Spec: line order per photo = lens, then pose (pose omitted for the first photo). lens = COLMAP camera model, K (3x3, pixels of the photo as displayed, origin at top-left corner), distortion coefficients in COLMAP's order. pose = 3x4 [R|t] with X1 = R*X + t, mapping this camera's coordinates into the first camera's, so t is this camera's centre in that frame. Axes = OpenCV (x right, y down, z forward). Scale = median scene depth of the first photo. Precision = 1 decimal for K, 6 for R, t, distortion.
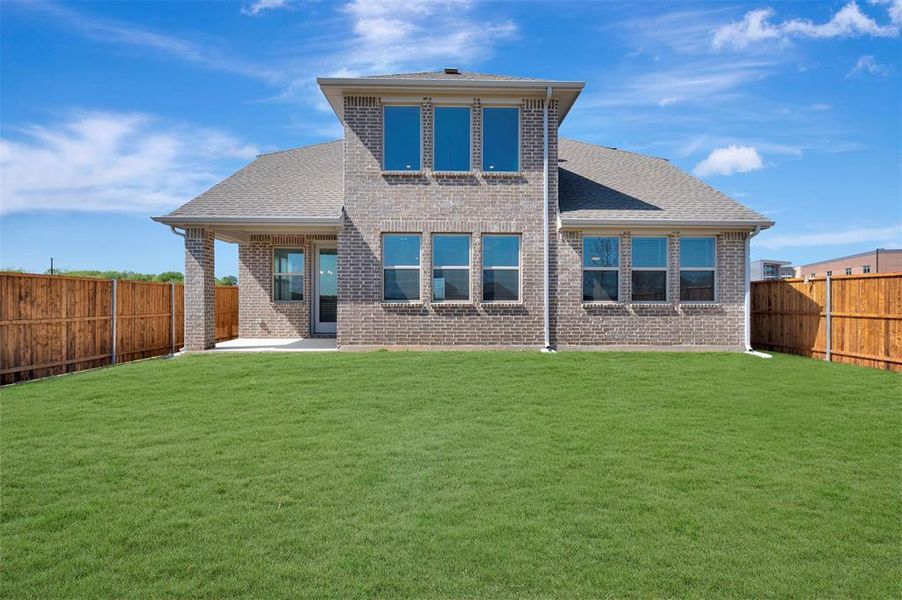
lens RADIAL K [[746.0, 0, 451.0], [0, 746.0, 300.0], [0, 0, 1]] dist [-0.090003, 0.004985]
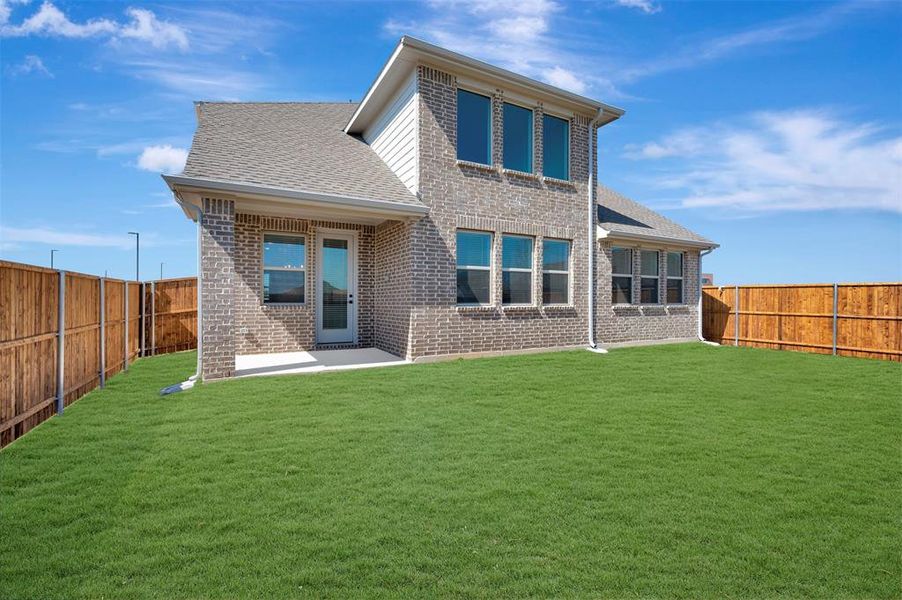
lens RADIAL K [[356.7, 0, 454.6], [0, 356.7, 299.5], [0, 0, 1]] dist [-0.007808, -0.000086]
pose [[0.960201, -0.002993, 0.279295, -0.205635], [0.008660, 0.999781, -0.019061, 0.003375], [-0.279176, 0.020722, 0.960016, 0.558880]]
